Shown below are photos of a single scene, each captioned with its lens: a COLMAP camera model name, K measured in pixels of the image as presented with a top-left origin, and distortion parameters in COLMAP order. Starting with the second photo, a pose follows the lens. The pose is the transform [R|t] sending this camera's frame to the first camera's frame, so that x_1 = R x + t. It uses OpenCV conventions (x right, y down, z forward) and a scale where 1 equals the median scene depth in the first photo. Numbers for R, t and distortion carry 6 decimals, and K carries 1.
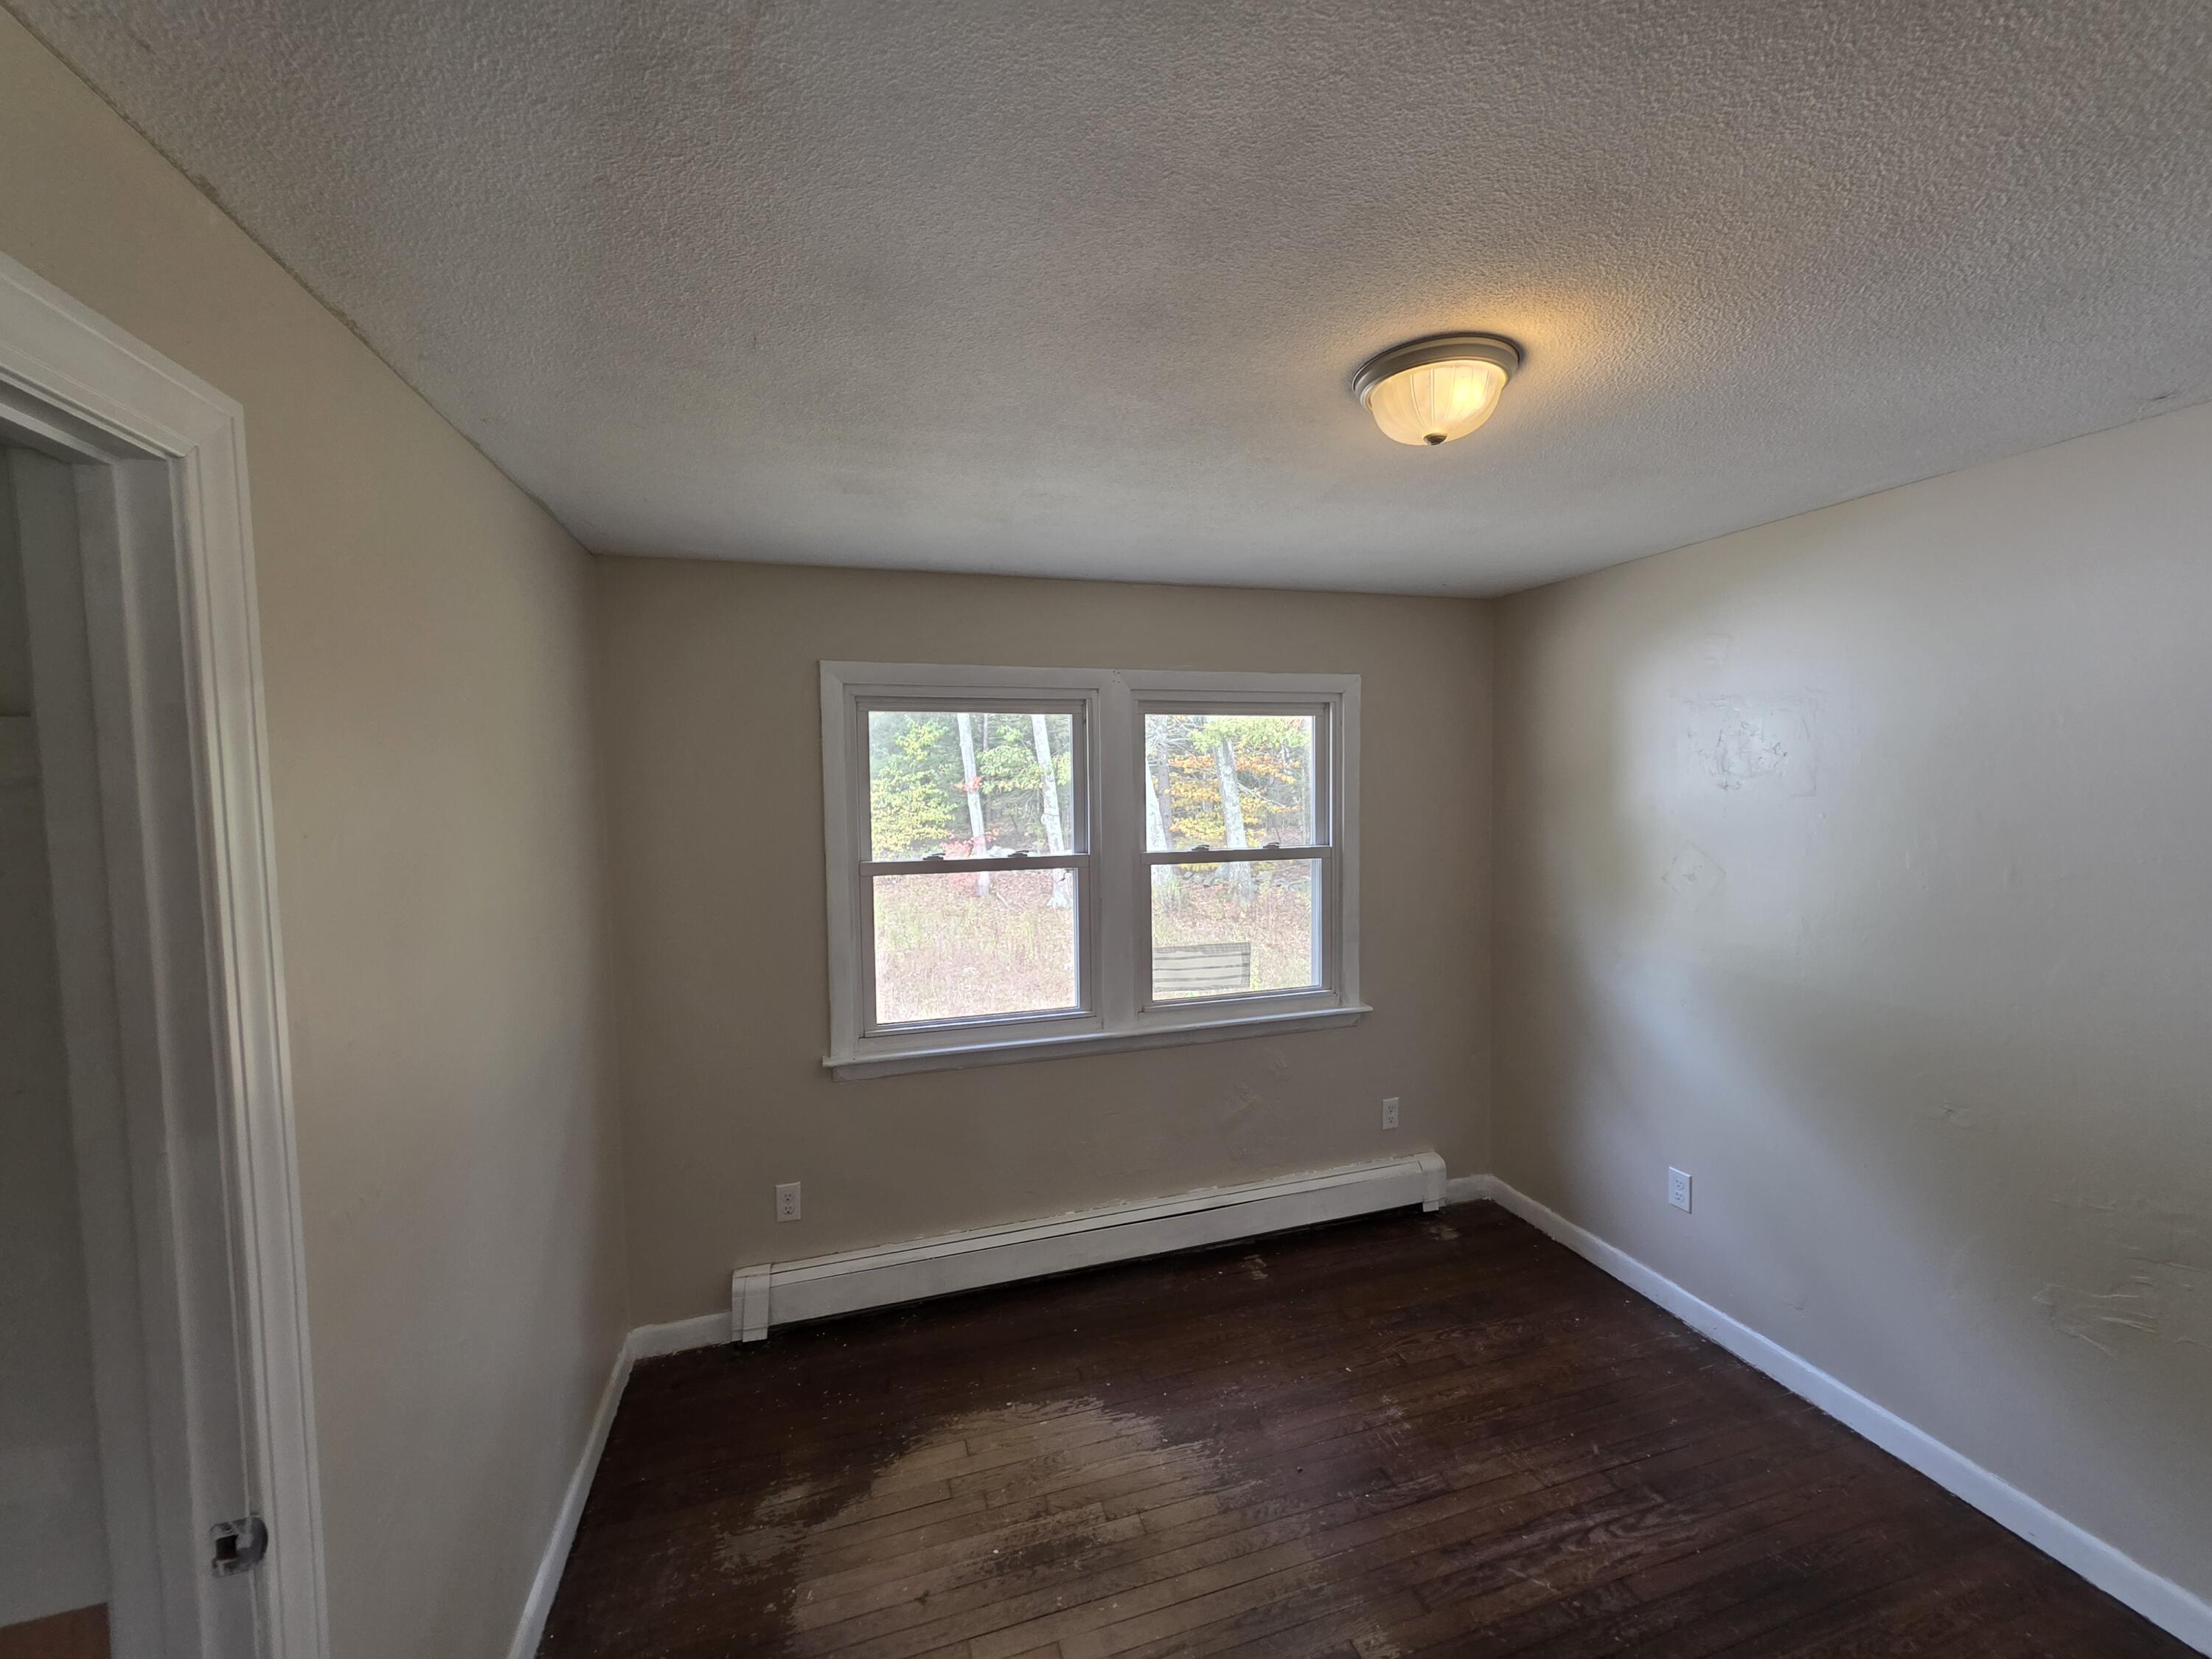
lens RADIAL K [[878.2, 0, 1102.6], [0, 878.2, 830.6], [0, 0, 1]] dist [-0.001502, 0.000670]
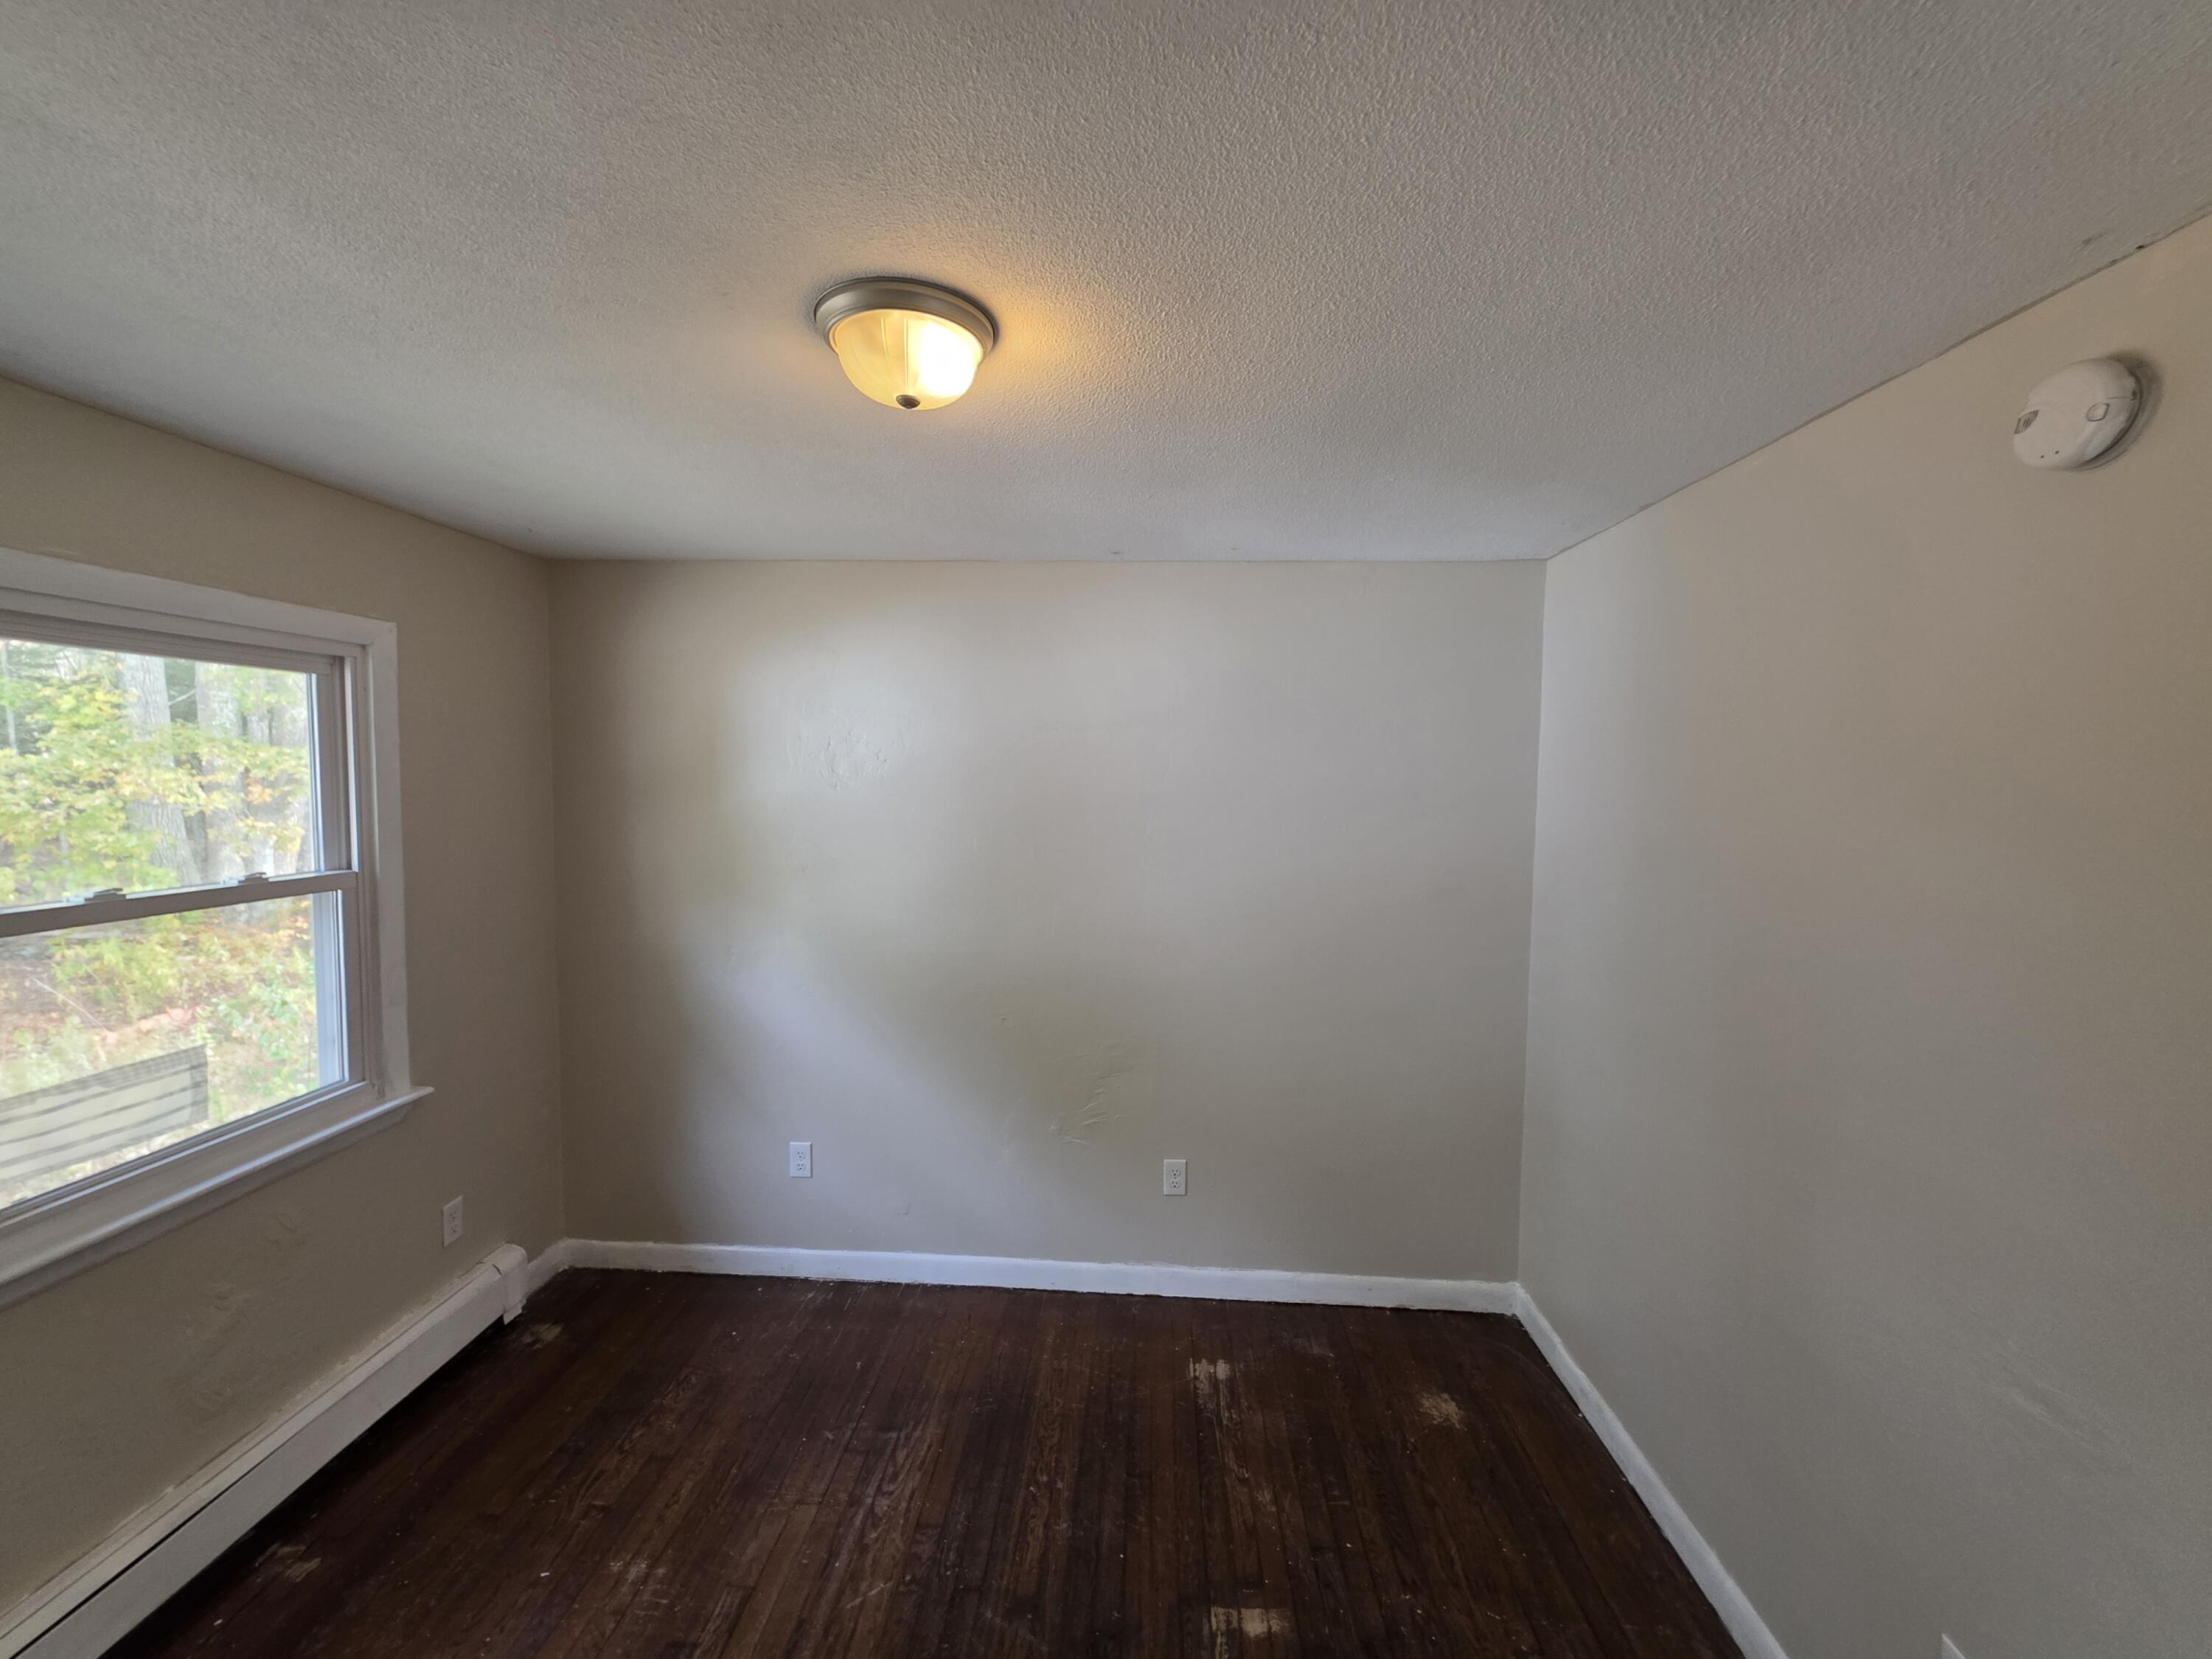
lens RADIAL K [[878.2, 0, 1106.1], [0, 878.2, 828.2], [0, 0, 1]] dist [-0.001502, 0.000670]
pose [[0.340466, -0.041916, 0.939322, -0.229491], [0.036610, 0.998839, 0.031302, -0.019480], [-0.939544, 0.023731, 0.341606, 0.293079]]
